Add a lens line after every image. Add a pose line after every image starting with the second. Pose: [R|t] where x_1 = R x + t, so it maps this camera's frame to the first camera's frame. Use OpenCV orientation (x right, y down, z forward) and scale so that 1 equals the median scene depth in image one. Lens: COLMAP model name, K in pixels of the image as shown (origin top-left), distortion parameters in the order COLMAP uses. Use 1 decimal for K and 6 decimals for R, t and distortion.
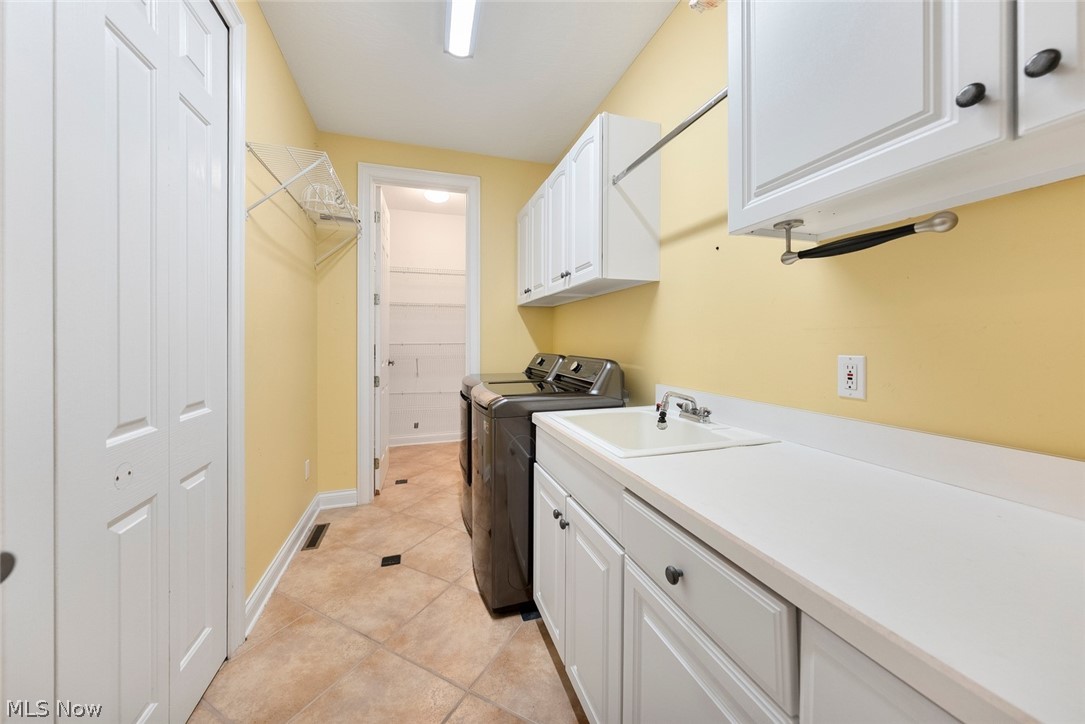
lens RADIAL K [[379.9, 0, 543.5], [0, 379.9, 343.1], [0, 0, 1]] dist [-0.000534, 0.000025]
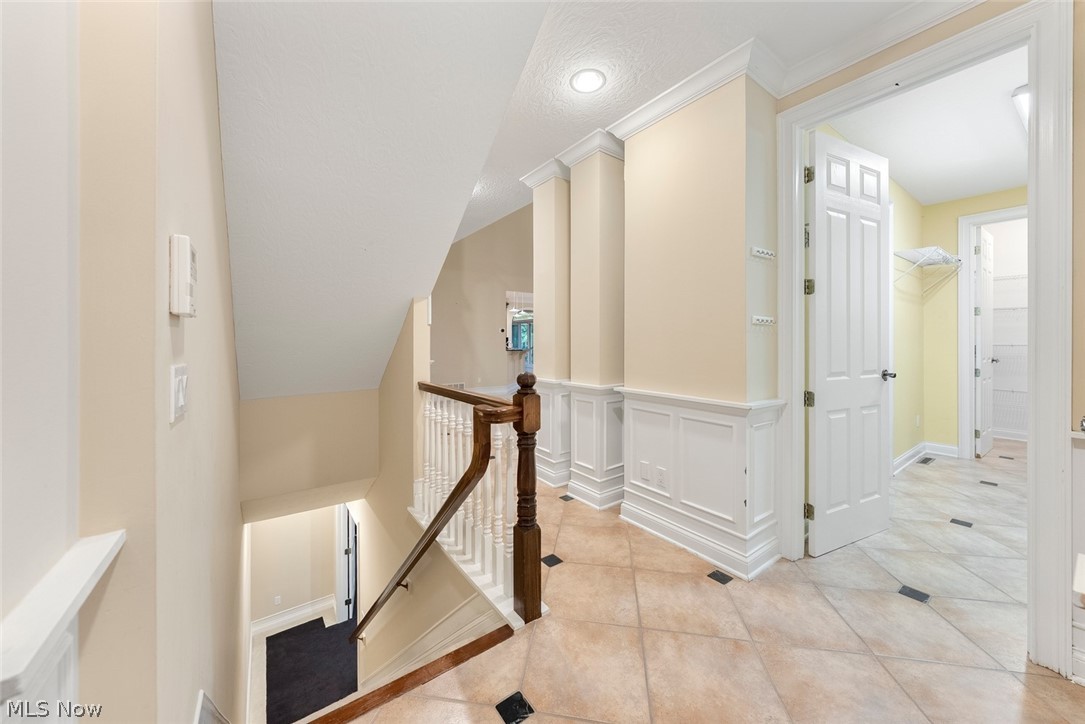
lens RADIAL K [[379.9, 0, 542.5], [0, 379.9, 352.9], [0, 0, 1]] dist [-0.000534, 0.000025]
pose [[0.292562, 0.000532, -0.956247, 0.396999], [0.005597, 0.999982, 0.002269, 0.020526], [0.956230, -0.006016, 0.292553, -0.867517]]
